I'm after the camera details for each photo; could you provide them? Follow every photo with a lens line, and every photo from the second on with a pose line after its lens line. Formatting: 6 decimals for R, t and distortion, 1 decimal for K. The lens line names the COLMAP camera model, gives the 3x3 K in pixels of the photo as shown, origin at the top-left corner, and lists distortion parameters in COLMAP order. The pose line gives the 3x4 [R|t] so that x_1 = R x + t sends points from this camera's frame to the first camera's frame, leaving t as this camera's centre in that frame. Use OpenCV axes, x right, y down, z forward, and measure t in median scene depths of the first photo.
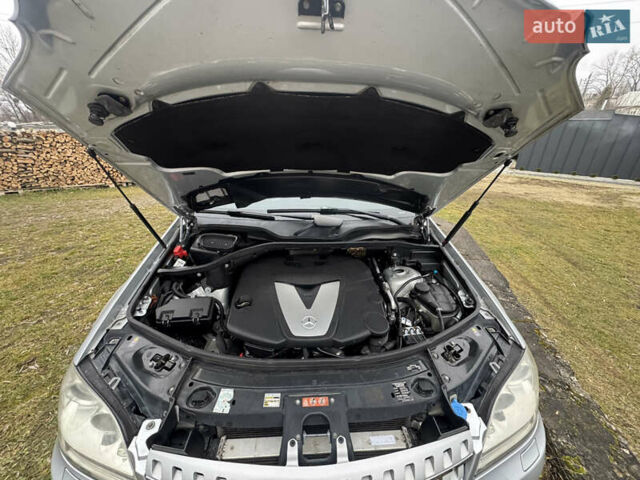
lens RADIAL K [[257.6, 0, 322.2], [0, 257.6, 238.9], [0, 0, 1]] dist [0.000901, 0.000269]
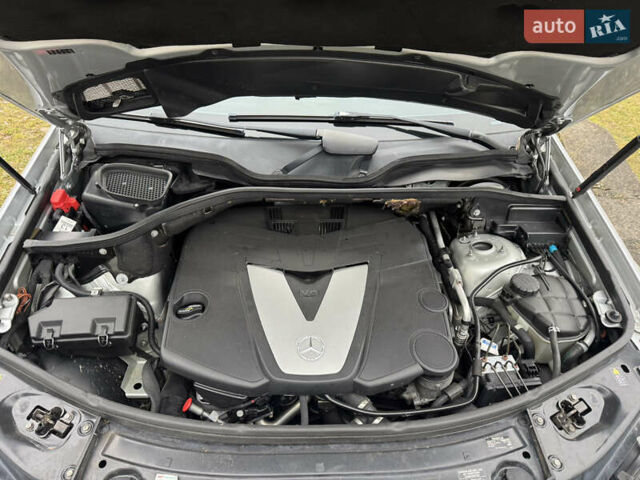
lens RADIAL K [[457.3, 0, 320.0], [0, 457.3, 240.0], [0, 0, 1]] dist [0.056682, -0.070778]
pose [[0.999499, 0.026057, -0.017965, -0.017071], [-0.021127, 0.971930, 0.234320, -0.111229], [0.023567, -0.233823, 0.971993, 0.094303]]
